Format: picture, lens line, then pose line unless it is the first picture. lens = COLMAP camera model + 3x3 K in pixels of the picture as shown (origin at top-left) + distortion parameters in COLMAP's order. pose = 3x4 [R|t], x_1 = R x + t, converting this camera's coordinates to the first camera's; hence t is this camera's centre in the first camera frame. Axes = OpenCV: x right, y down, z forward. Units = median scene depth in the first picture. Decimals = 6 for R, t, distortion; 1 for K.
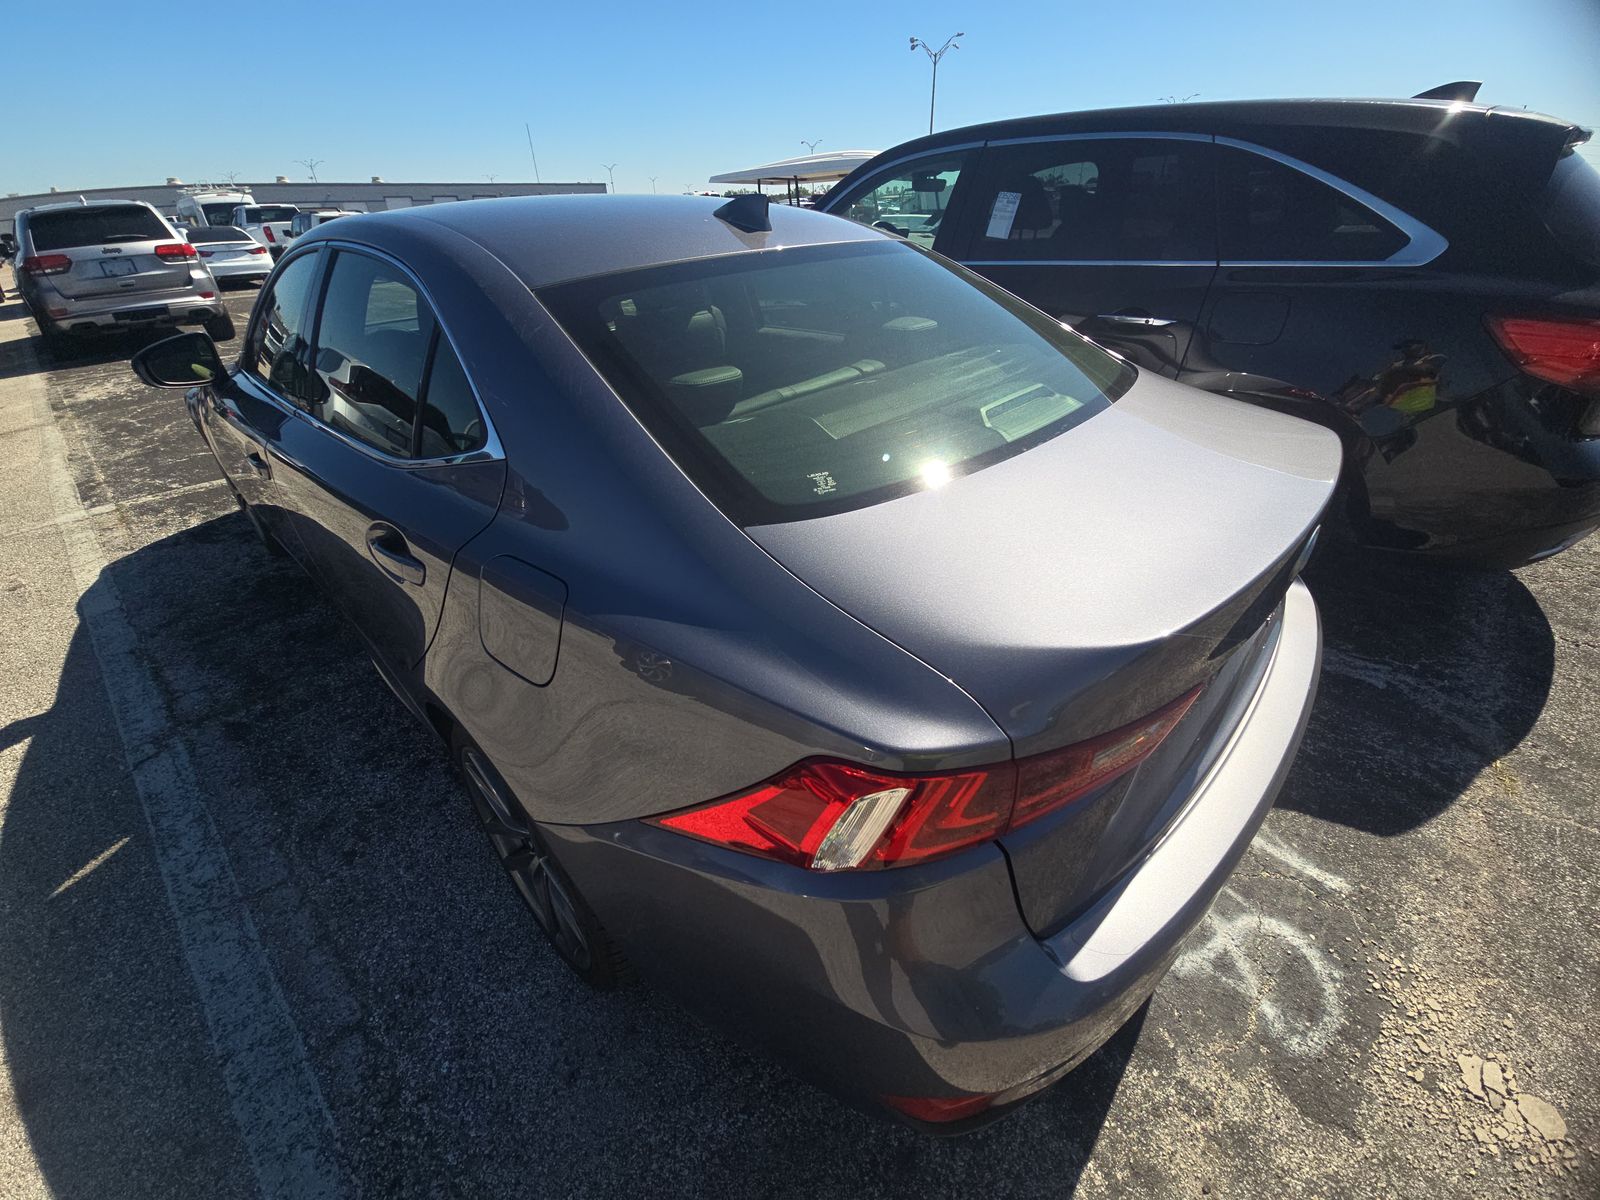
lens RADIAL K [[655.6, 0, 802.8], [0, 655.6, 593.1], [0, 0, 1]] dist [0.024944, -0.018122]
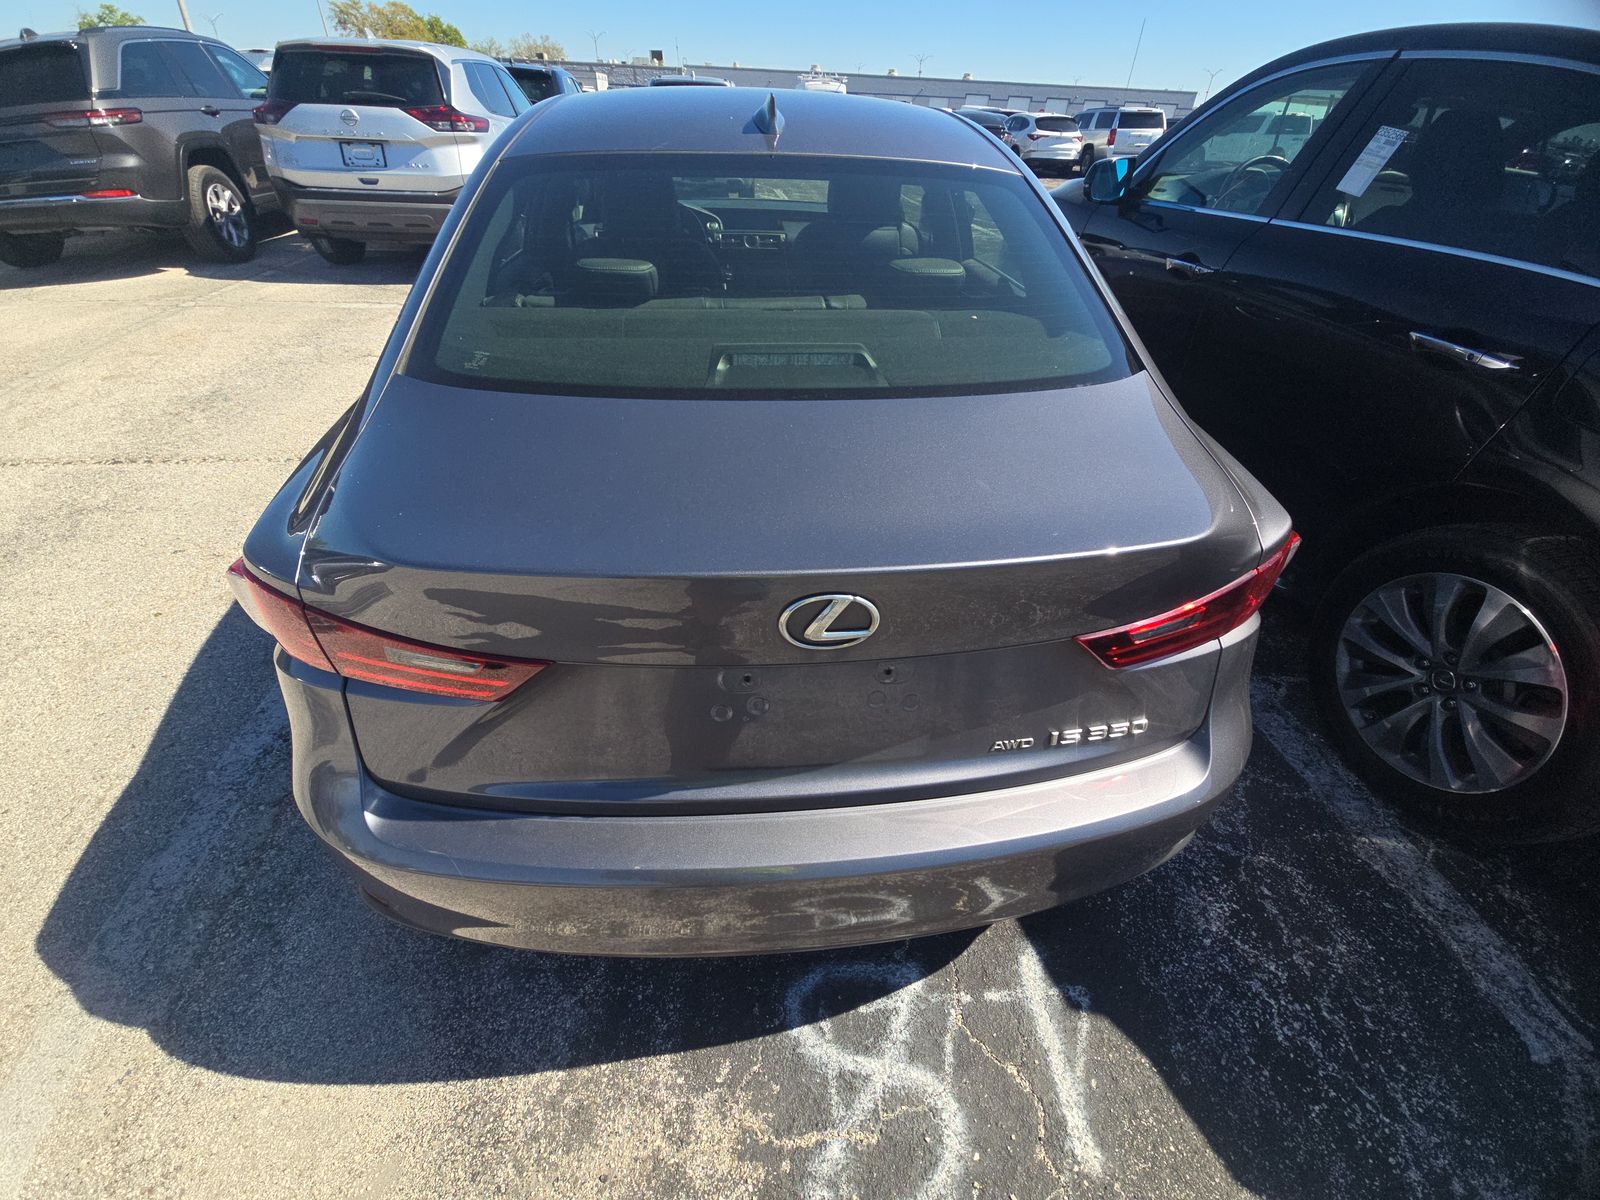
lens RADIAL K [[650.6, 0, 813.7], [0, 650.6, 605.5], [0, 0, 1]] dist [0.029194, -0.023165]
pose [[0.756671, 0.435345, -0.487775, 0.778679], [-0.377569, 0.900052, 0.217595, -0.169052], [0.533752, 0.019521, 0.845416, 0.254423]]
